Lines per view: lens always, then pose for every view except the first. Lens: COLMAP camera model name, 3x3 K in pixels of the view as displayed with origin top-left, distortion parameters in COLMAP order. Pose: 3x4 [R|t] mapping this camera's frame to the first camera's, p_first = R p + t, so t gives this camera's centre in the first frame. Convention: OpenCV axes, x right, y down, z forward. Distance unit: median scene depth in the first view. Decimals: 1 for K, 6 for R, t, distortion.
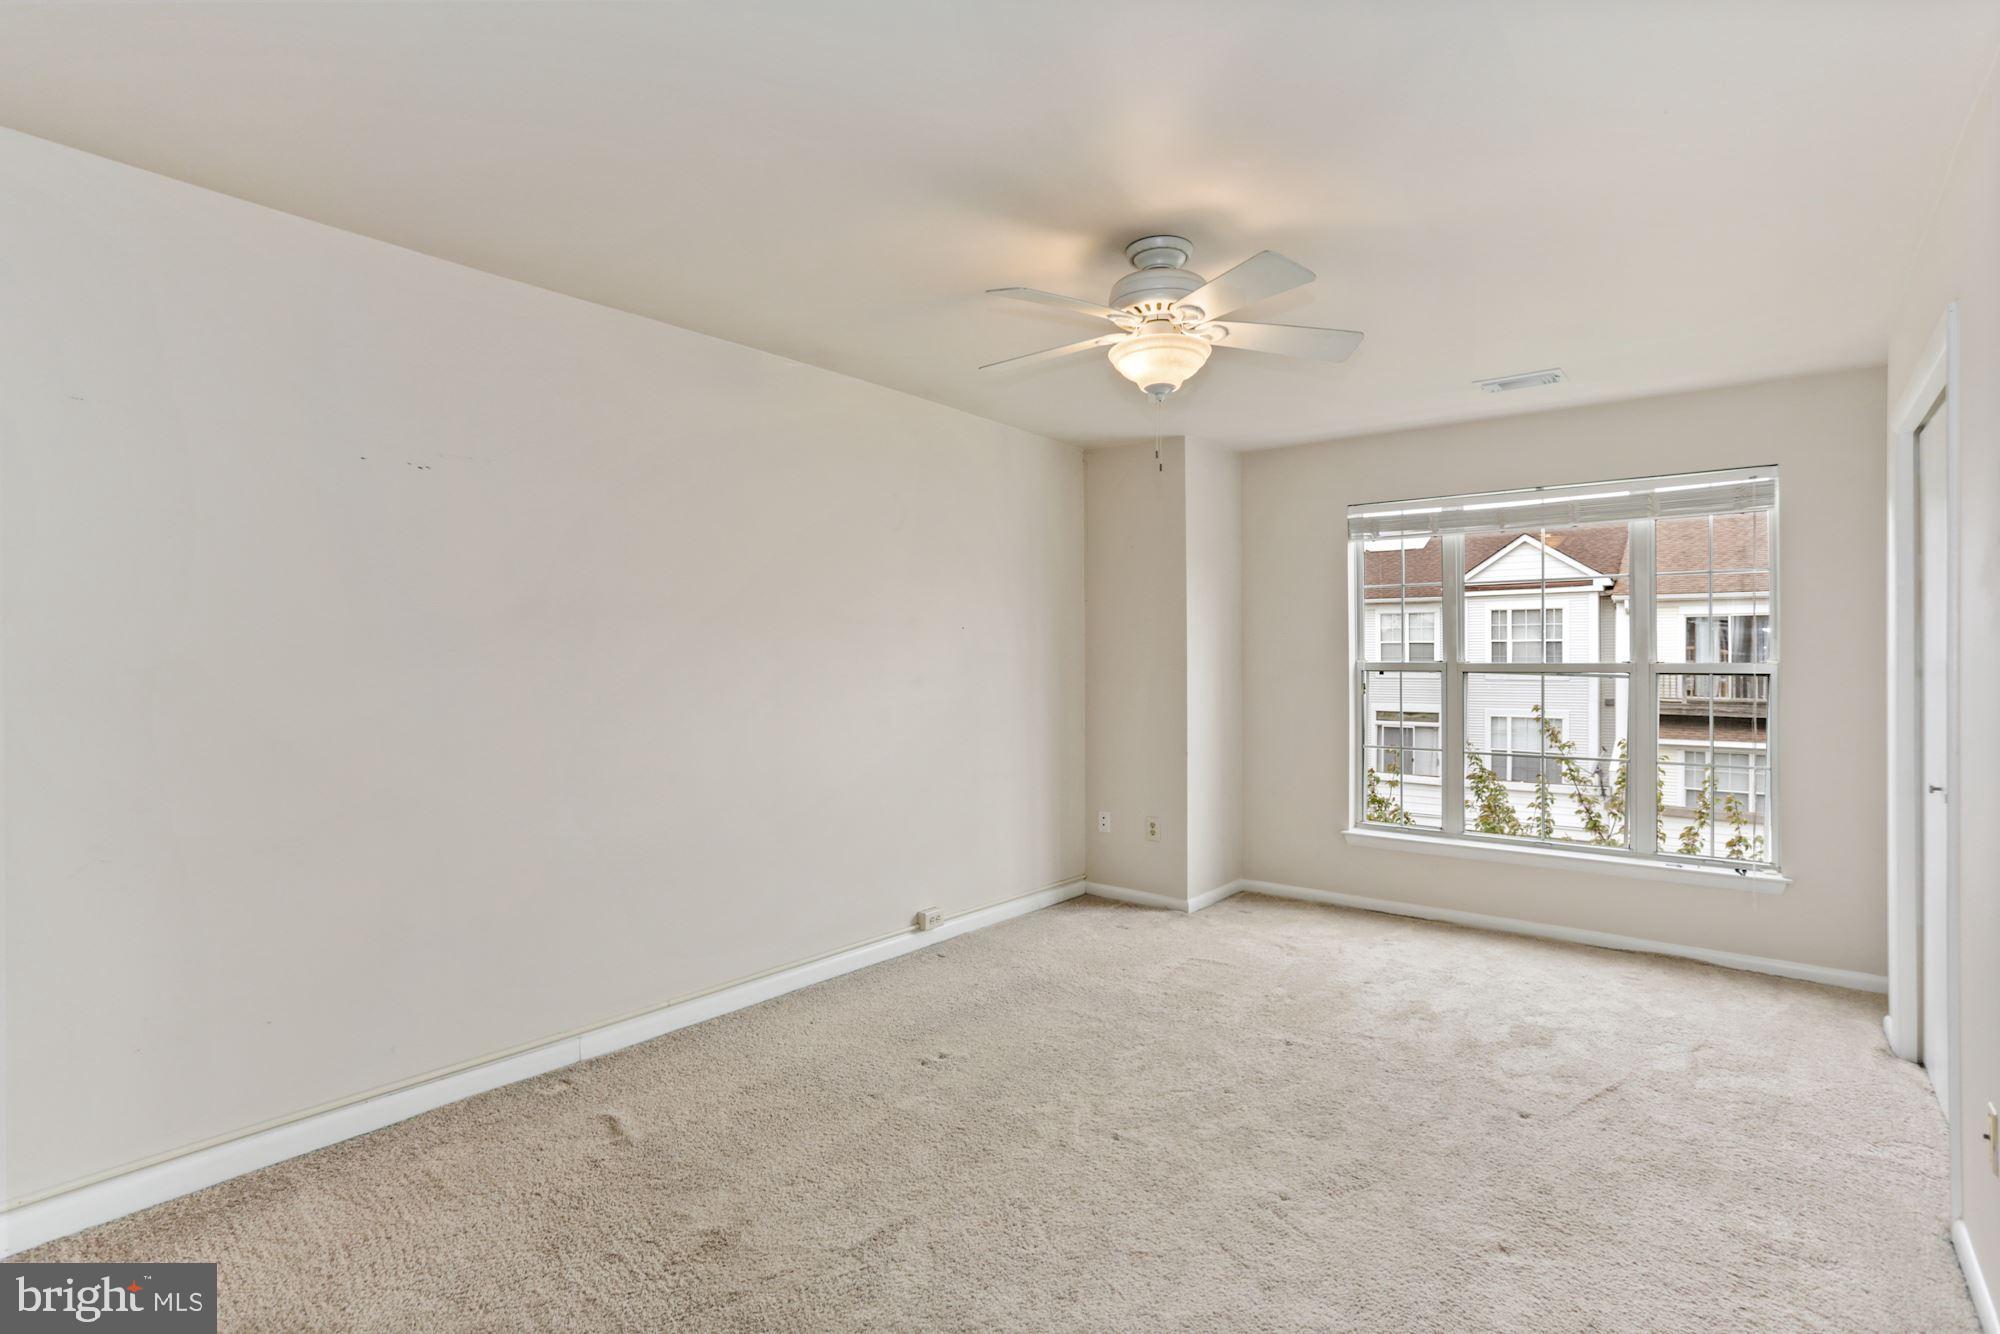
lens RADIAL K [[964.7, 0, 1012.7], [0, 964.7, 657.8], [0, 0, 1]] dist [-0.034904, 0.016266]
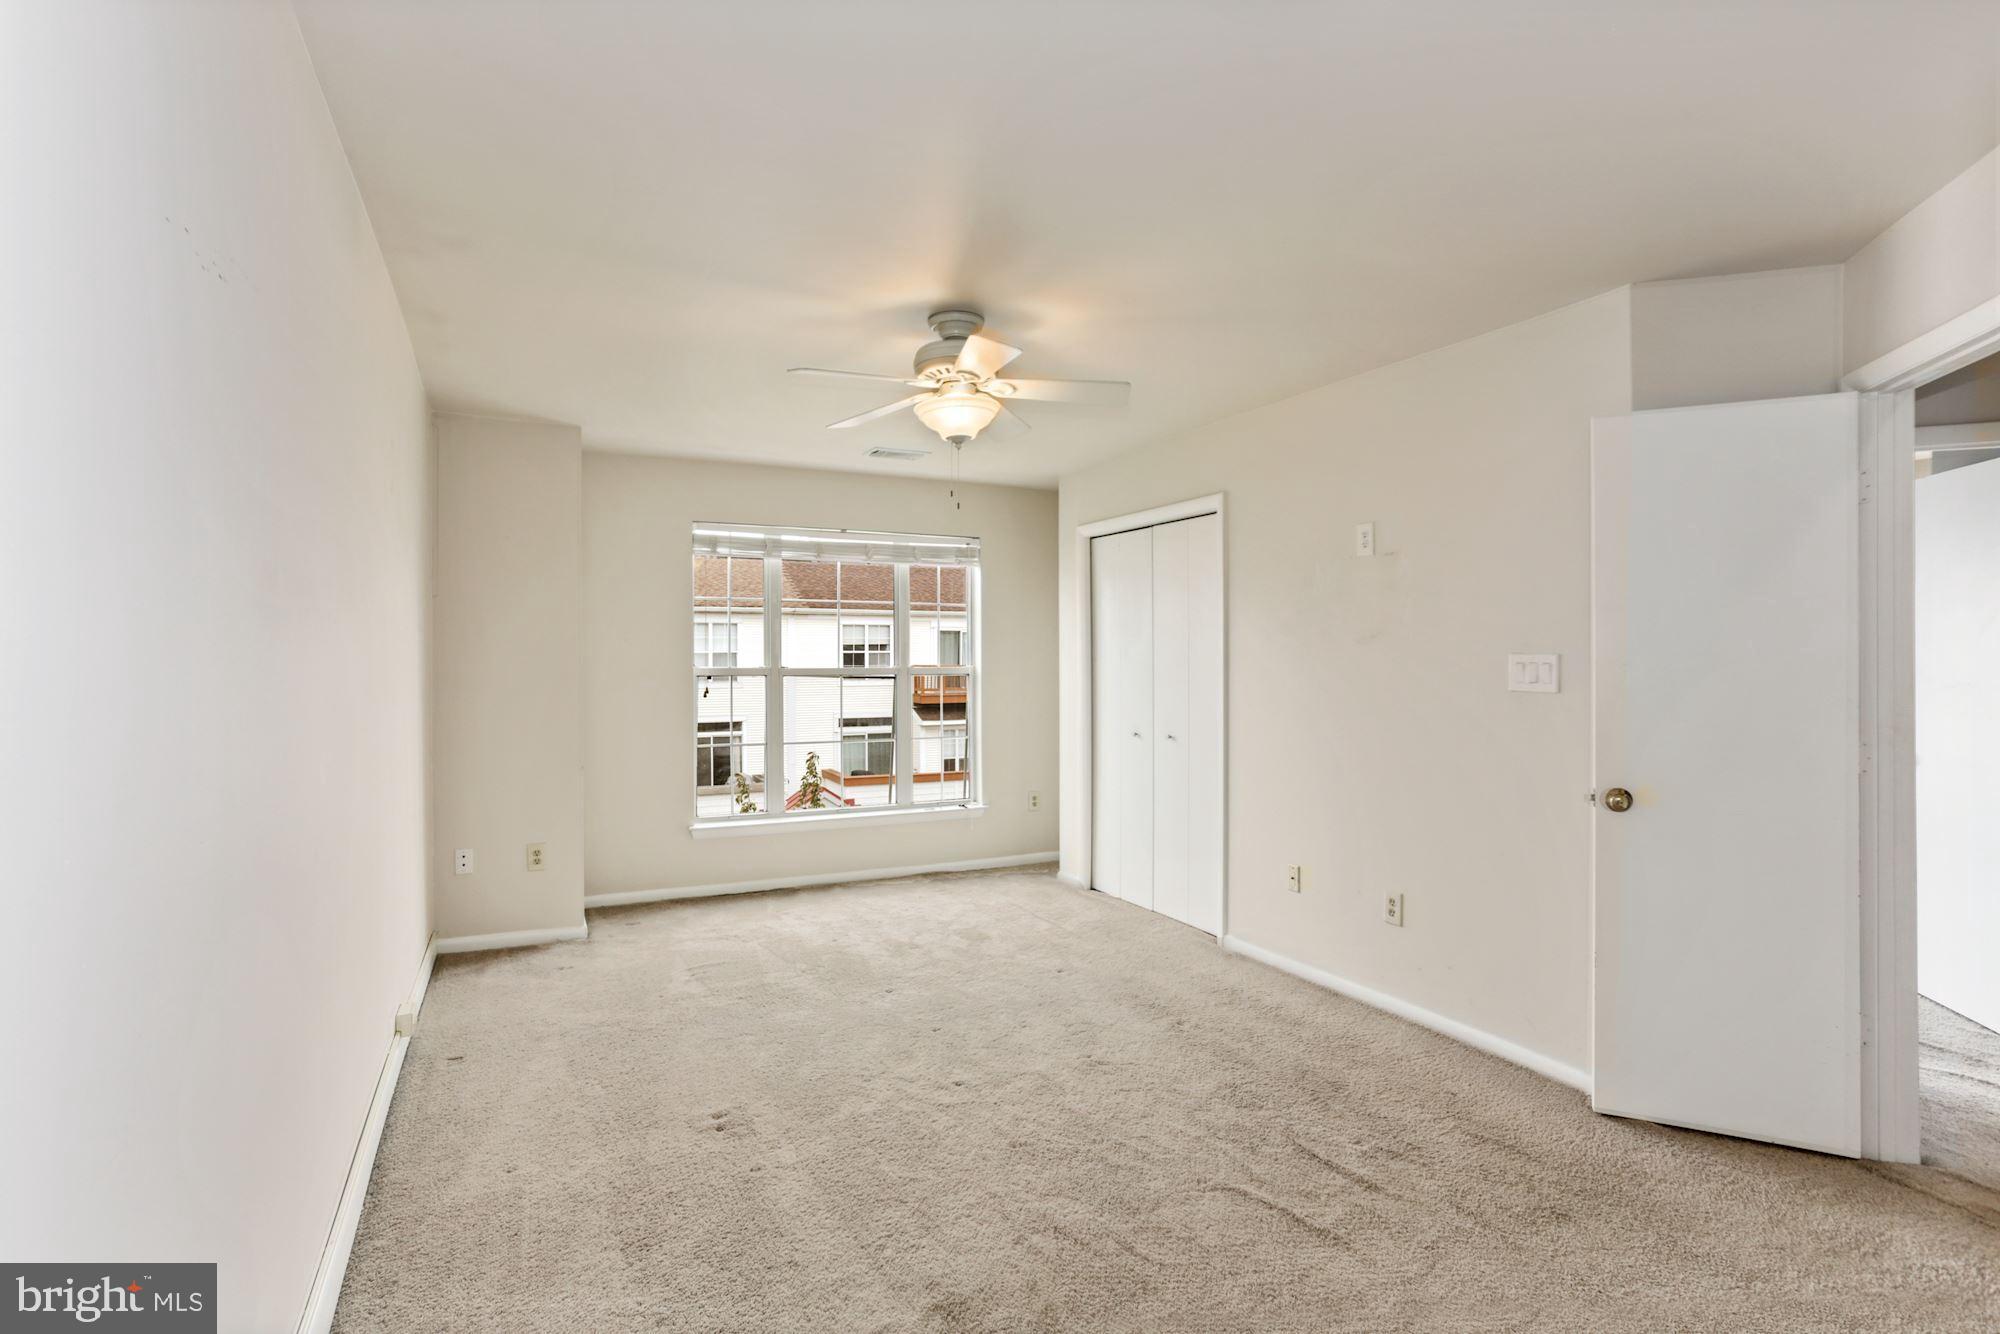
lens RADIAL K [[964.7, 0, 1011.7], [0, 964.7, 670.3], [0, 0, 1]] dist [-0.034904, 0.016266]
pose [[0.418556, -0.008814, 0.908148, -0.594162], [-0.005699, 0.999908, 0.012331, -0.010646], [-0.908173, -0.010337, 0.418467, 0.294812]]
